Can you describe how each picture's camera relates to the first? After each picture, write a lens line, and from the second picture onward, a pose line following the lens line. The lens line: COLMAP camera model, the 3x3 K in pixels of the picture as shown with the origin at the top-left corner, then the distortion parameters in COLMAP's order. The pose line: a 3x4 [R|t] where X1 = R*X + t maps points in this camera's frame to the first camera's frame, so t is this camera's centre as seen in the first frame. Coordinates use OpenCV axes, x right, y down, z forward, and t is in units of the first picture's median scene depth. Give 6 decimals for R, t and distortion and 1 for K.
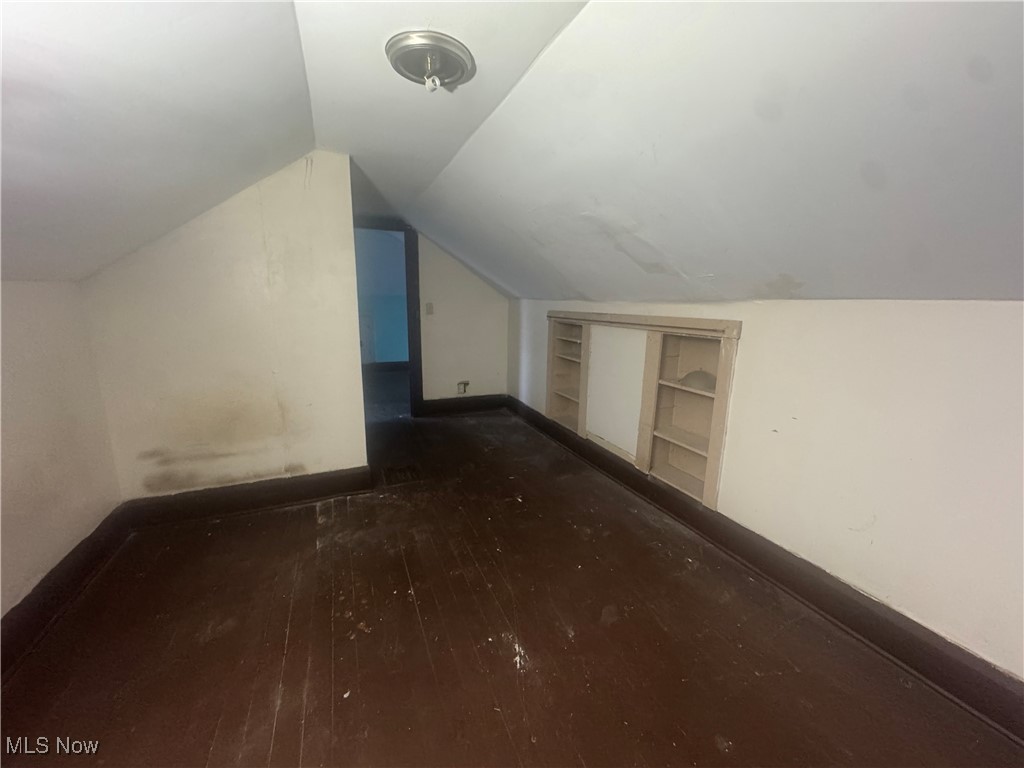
lens RADIAL K [[408.6, 0, 512.7], [0, 408.6, 383.9], [0, 0, 1]] dist [0.000839, 0.000151]
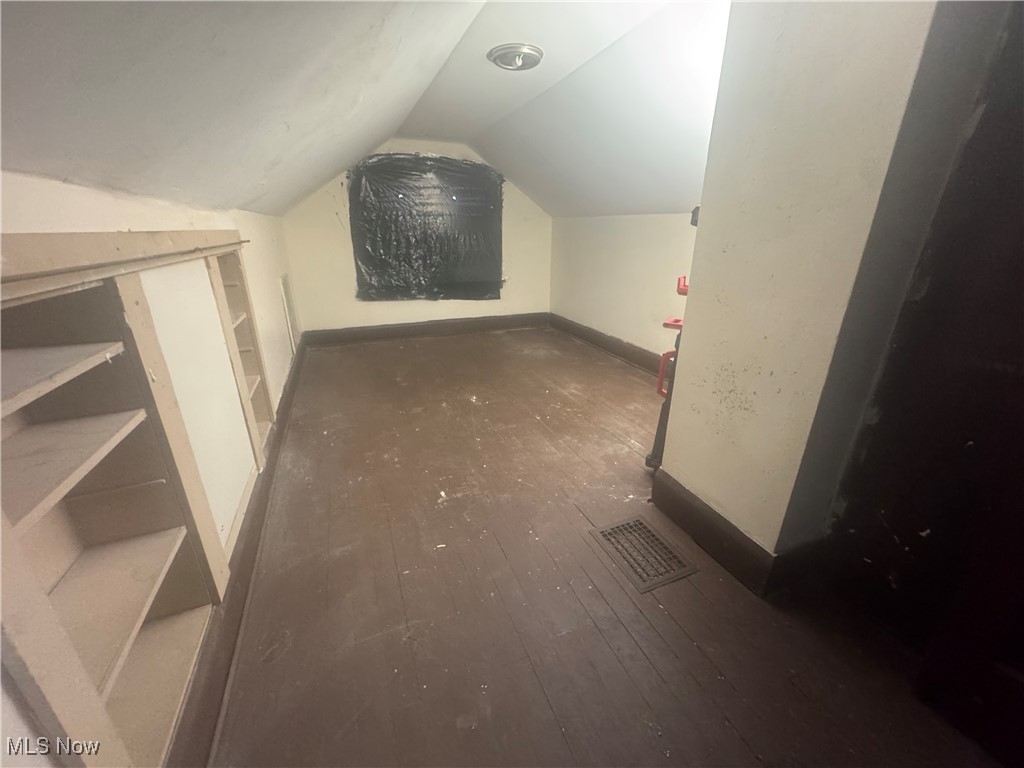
lens RADIAL K [[408.6, 0, 512.3], [0, 408.6, 385.0], [0, 0, 1]] dist [0.000839, 0.000151]
pose [[-0.999703, -0.023478, 0.006511, -0.129729], [-0.016245, 0.841472, 0.540056, -0.337677], [-0.018159, 0.539790, -0.841604, 1.796784]]
